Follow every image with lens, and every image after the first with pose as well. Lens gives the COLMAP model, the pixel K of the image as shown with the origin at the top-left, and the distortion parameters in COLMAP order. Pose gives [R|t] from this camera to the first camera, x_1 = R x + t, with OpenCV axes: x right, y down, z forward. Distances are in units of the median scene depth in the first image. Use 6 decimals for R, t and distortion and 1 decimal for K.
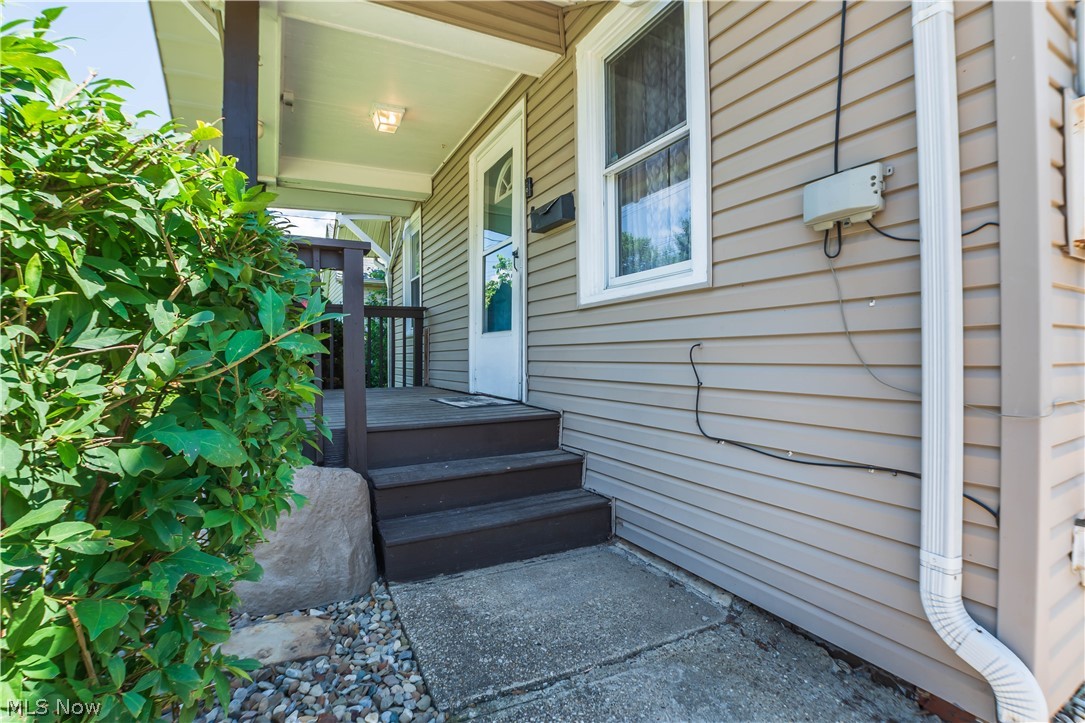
lens RADIAL K [[494.5, 0, 537.2], [0, 494.5, 359.9], [0, 0, 1]] dist [-0.035209, 0.001879]
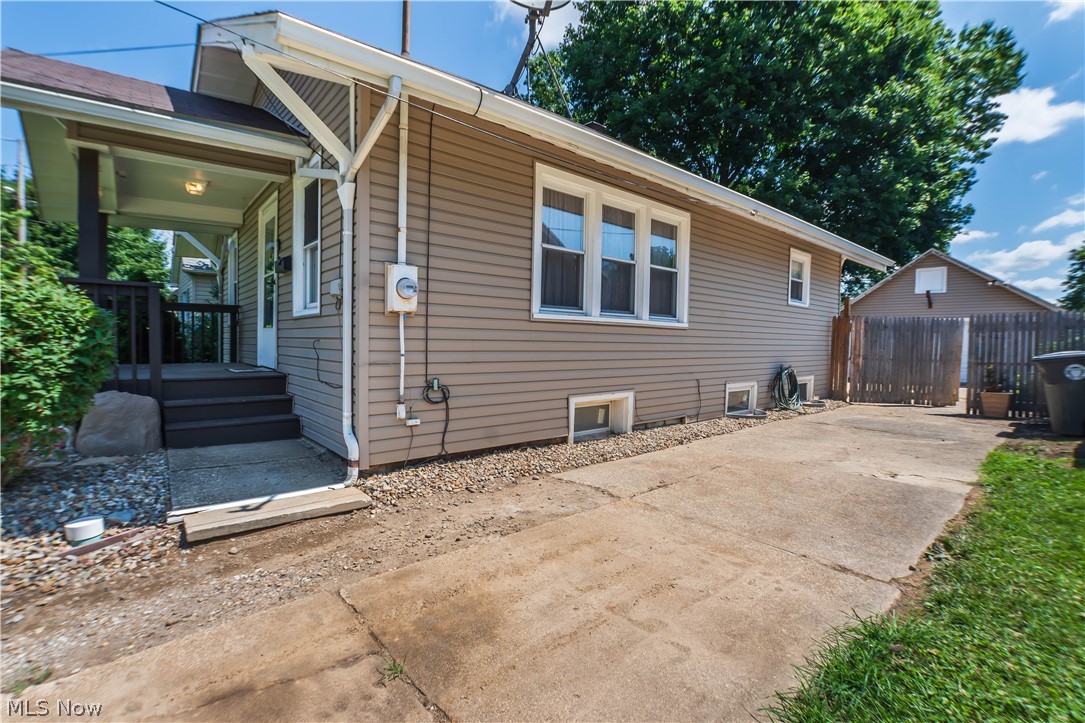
lens RADIAL K [[491.0, 0, 531.7], [0, 491.0, 359.1], [0, 0, 1]] dist [-0.040497, 0.005360]
pose [[0.977894, 0.014909, 0.208570, 0.466607], [-0.020627, 0.999468, 0.025270, -0.012363], [-0.208083, -0.029013, 0.977681, -0.788509]]
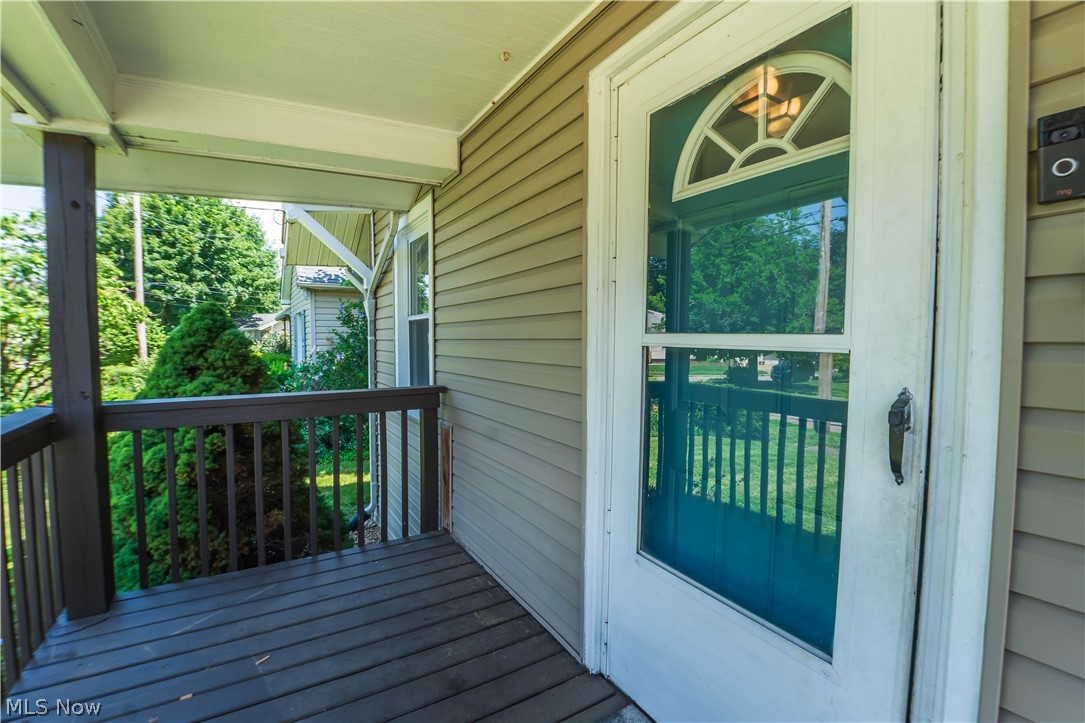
lens RADIAL K [[494.5, 0, 537.2], [0, 494.5, 359.9], [0, 0, 1]] dist [-0.035209, 0.001879]
pose [[0.999023, 0.002788, 0.044097, -0.237122], [-0.004424, 0.999304, 0.037037, -0.247421], [-0.043963, -0.037196, 0.998340, 0.741082]]
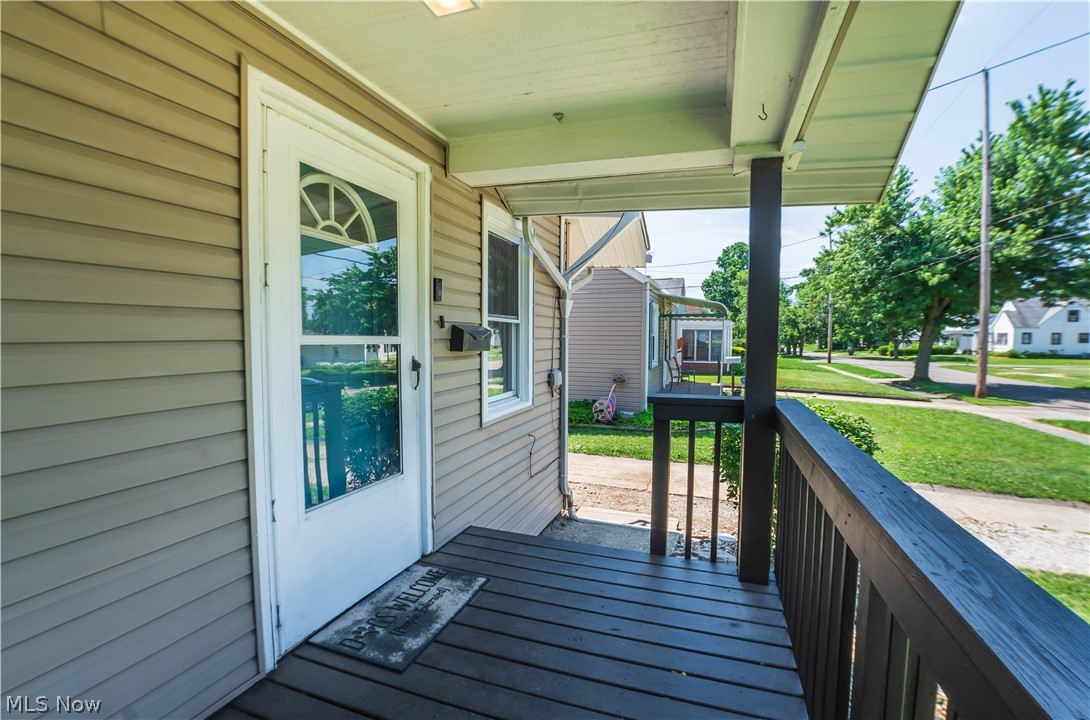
lens RADIAL K [[494.6, 0, 544.8], [0, 494.6, 364.9], [0, 0, 1]] dist [-0.000101, 0.000002]
pose [[-0.674793, -0.038146, 0.737020, -0.701522], [0.007011, 0.998287, 0.058088, -0.251855], [-0.737973, 0.044365, -0.673370, 1.333144]]
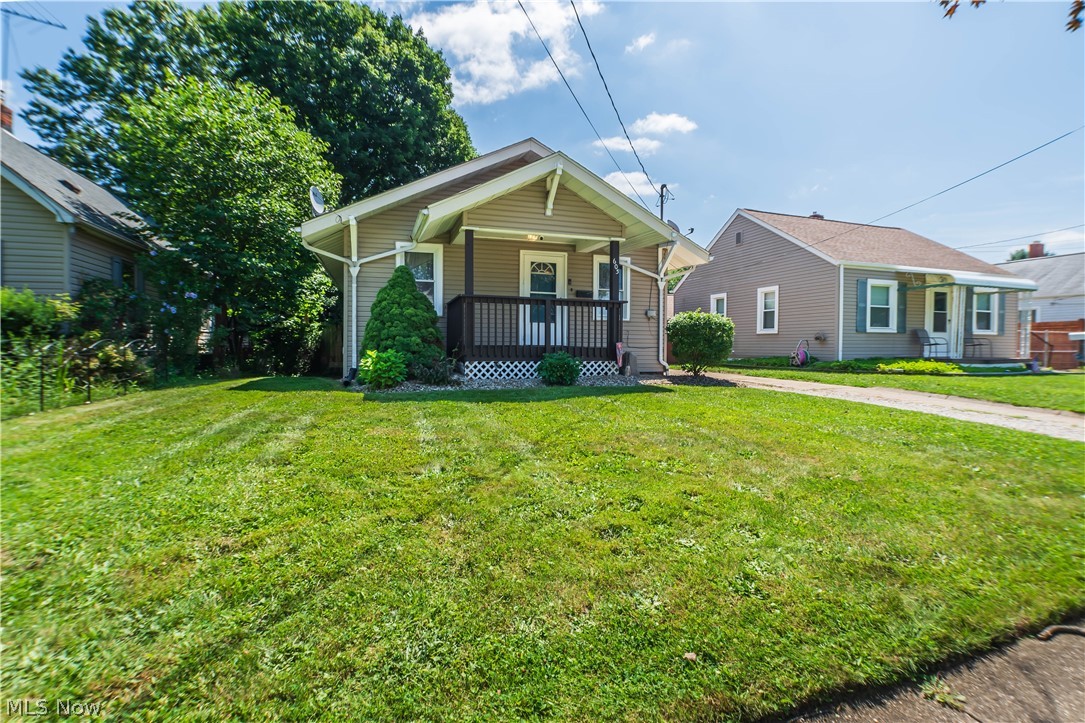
lens RADIAL K [[495.3, 0, 542.5], [0, 495.3, 361.5], [0, 0, 1]] dist [-0.033984, -0.000204]
pose [[0.175158, -0.021090, 0.984314, -3.123716], [0.001013, 0.999774, 0.021241, 0.111261], [-0.984540, -0.002724, 0.175140, 0.552957]]
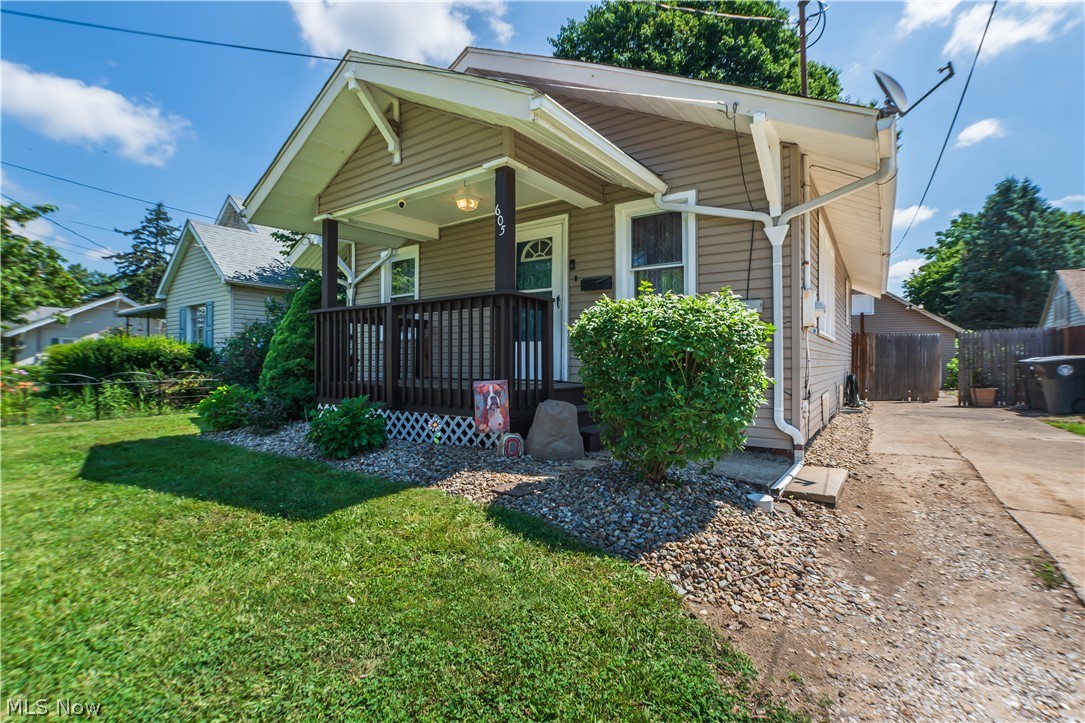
lens RADIAL K [[494.5, 0, 537.2], [0, 494.5, 359.9], [0, 0, 1]] dist [-0.035209, 0.001879]
pose [[0.896083, 0.010942, 0.443752, -0.879707], [-0.004547, 0.999870, -0.015474, 0.033537], [-0.443863, 0.011849, 0.896016, -0.550717]]
